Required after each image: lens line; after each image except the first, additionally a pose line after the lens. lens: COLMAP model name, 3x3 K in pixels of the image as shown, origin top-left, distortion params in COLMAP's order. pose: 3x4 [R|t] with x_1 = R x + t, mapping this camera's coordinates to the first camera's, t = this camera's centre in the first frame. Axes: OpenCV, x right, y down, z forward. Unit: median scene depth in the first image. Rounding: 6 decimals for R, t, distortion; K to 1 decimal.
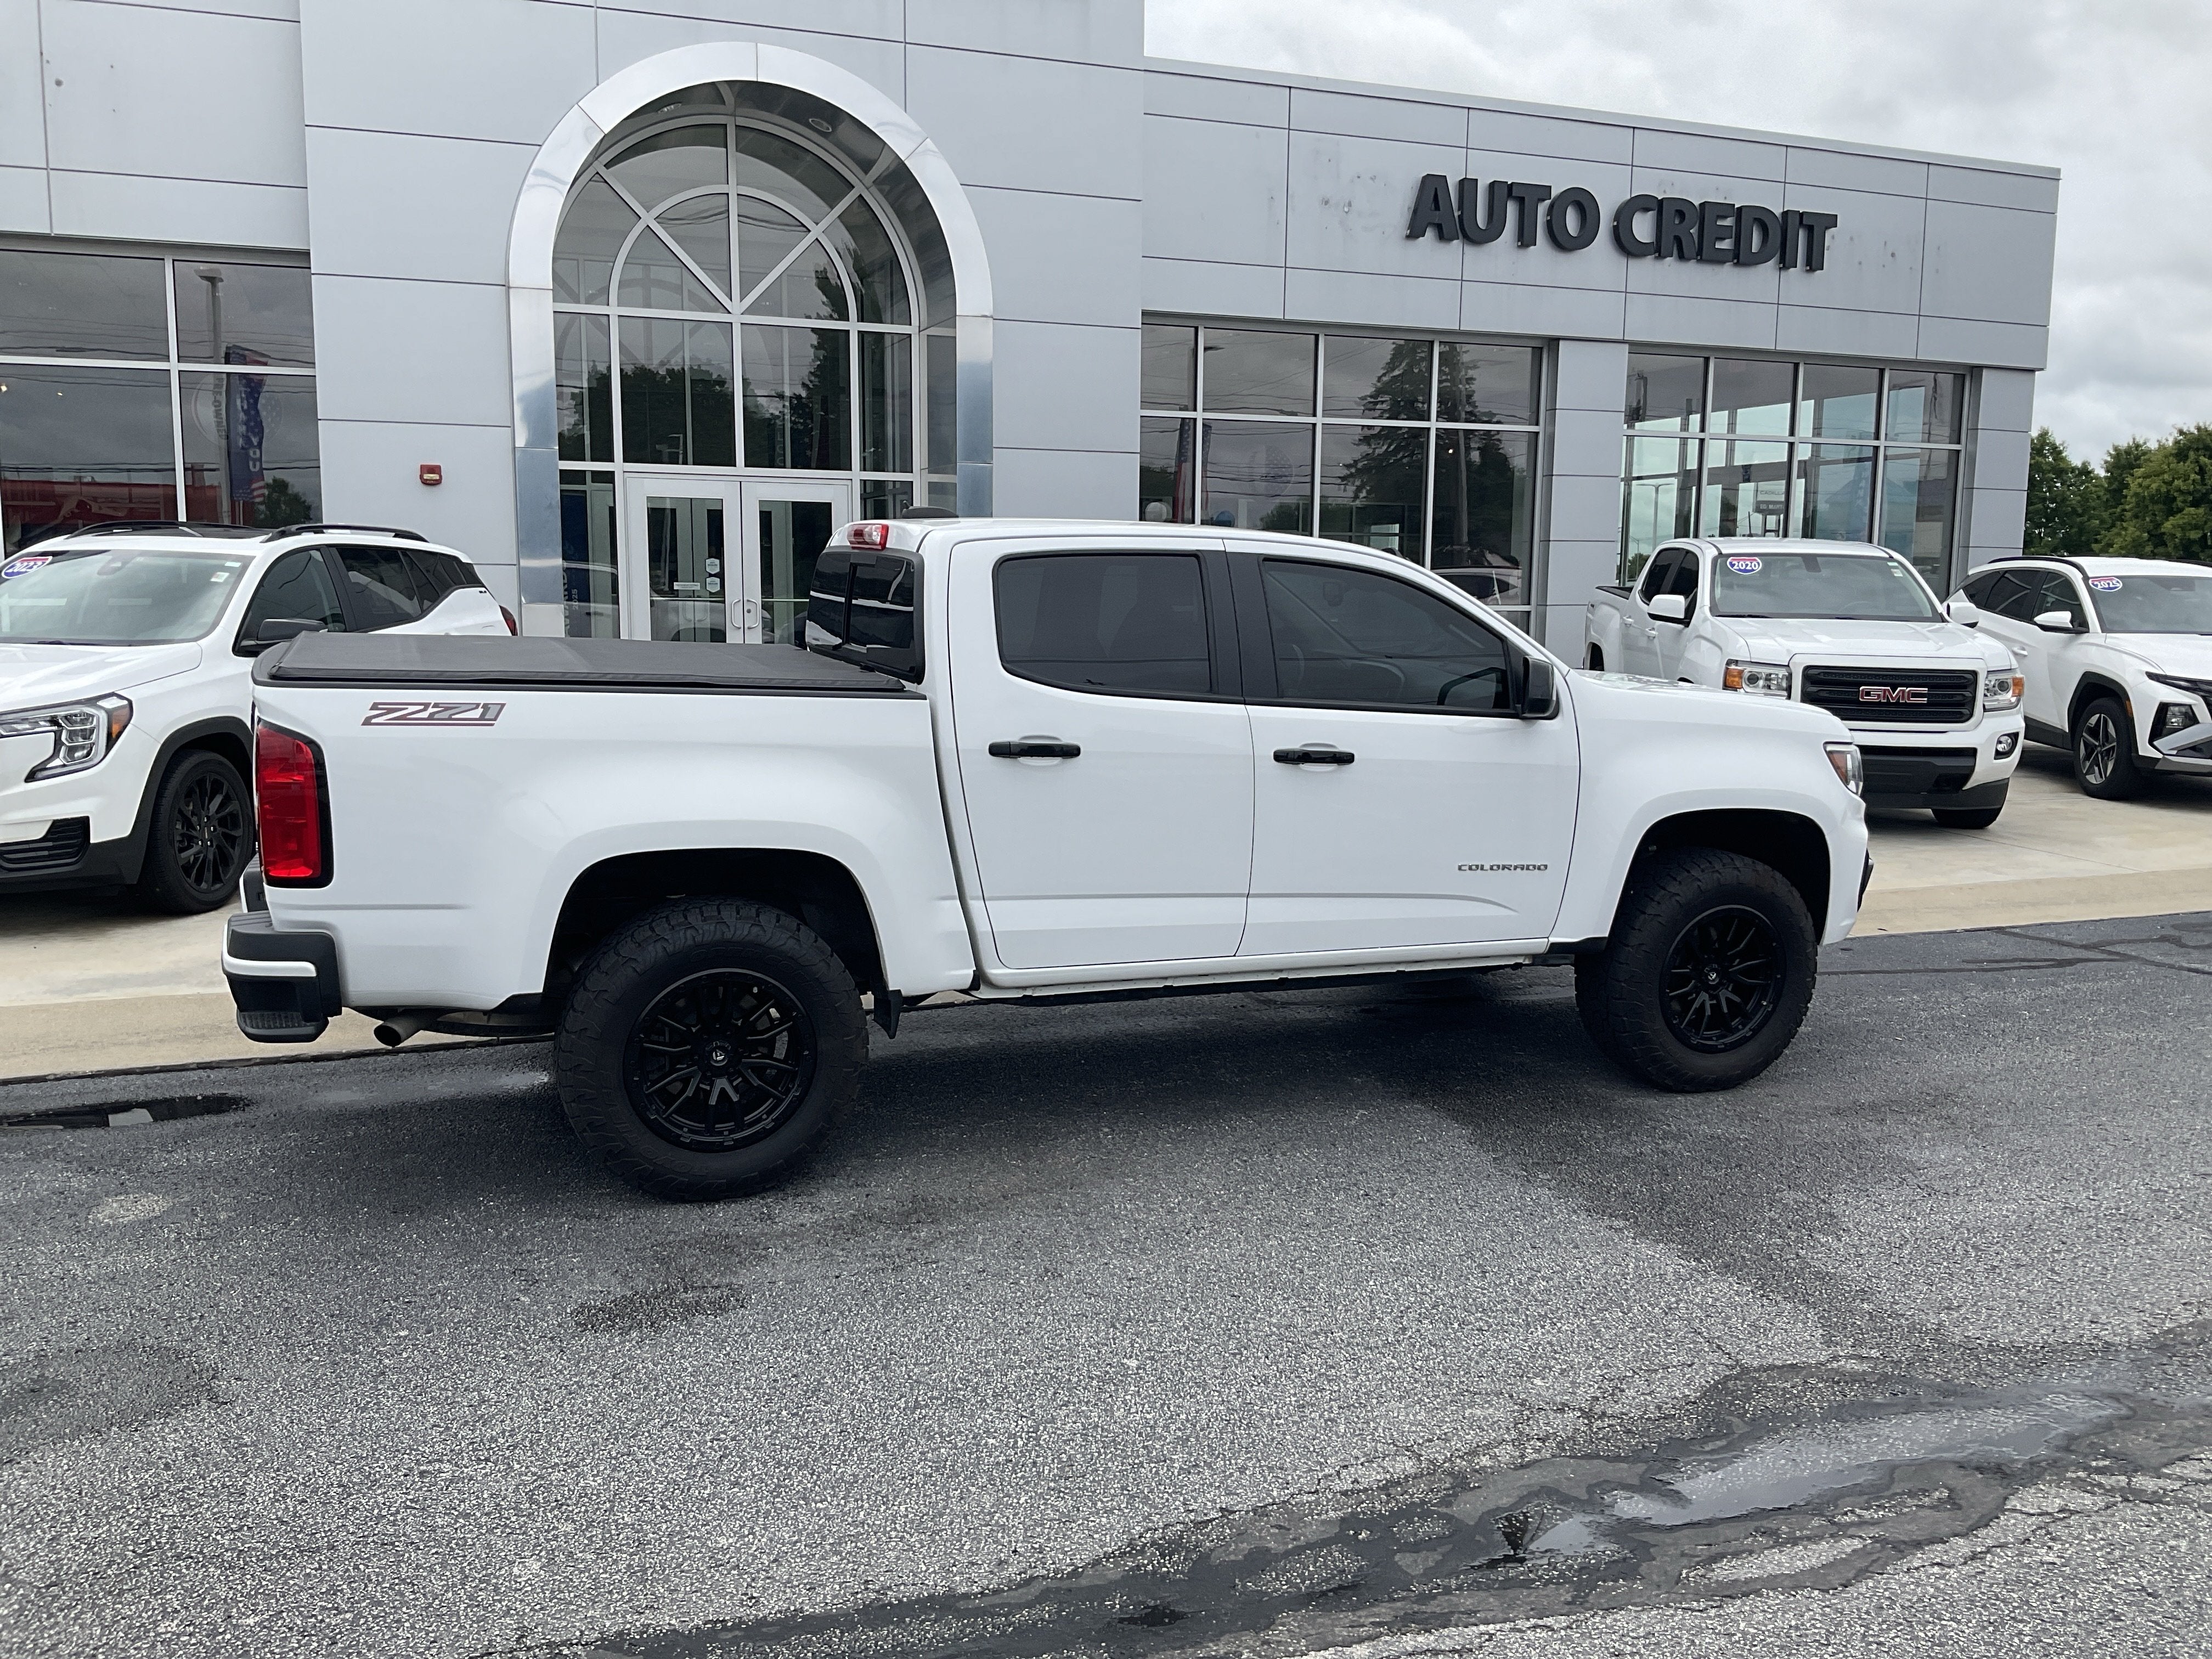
lens RADIAL K [[1820.5, 0, 1099.3], [0, 1820.5, 842.2], [0, 0, 1]] dist [0.068015, -0.133515]
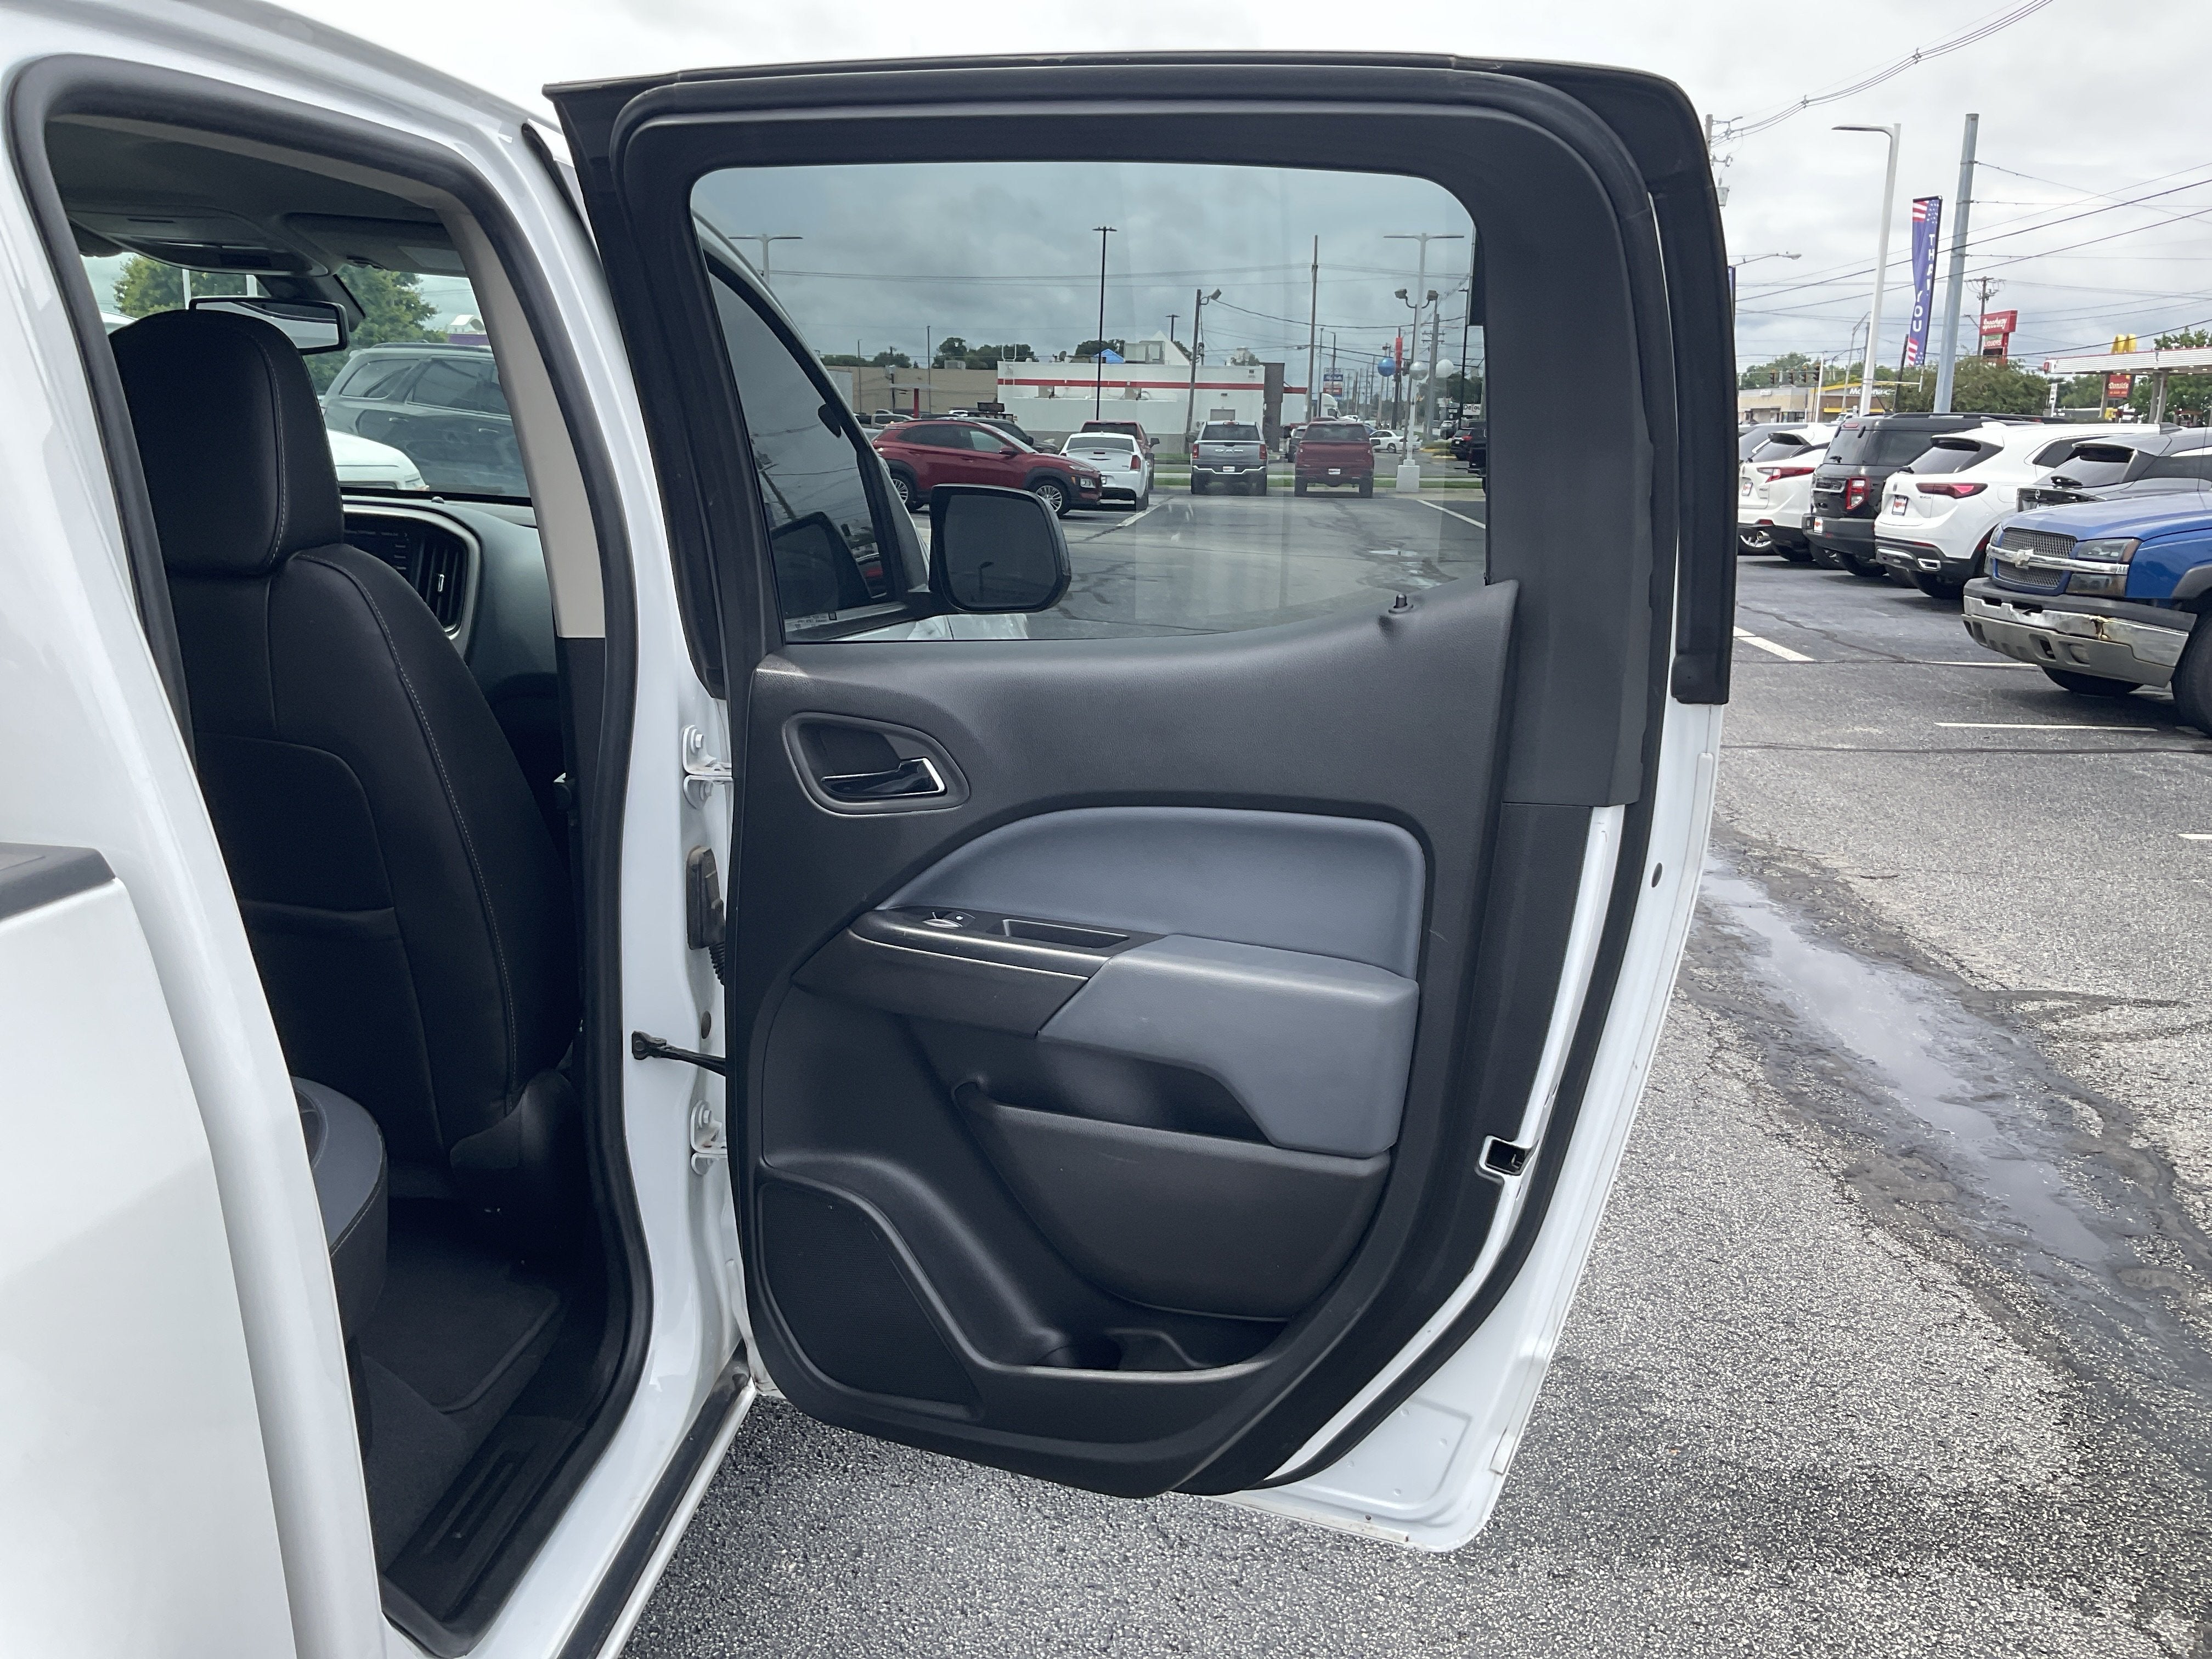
lens RADIAL K [[1820.5, 0, 1128.7], [0, 1820.5, 850.2], [0, 0, 1]] dist [0.068015, -0.133515]
pose [[0.429700, -0.207673, 0.878766, -0.167512], [0.108808, 0.978010, 0.177922, -0.088577], [-0.896392, 0.019164, 0.442848, 0.744242]]
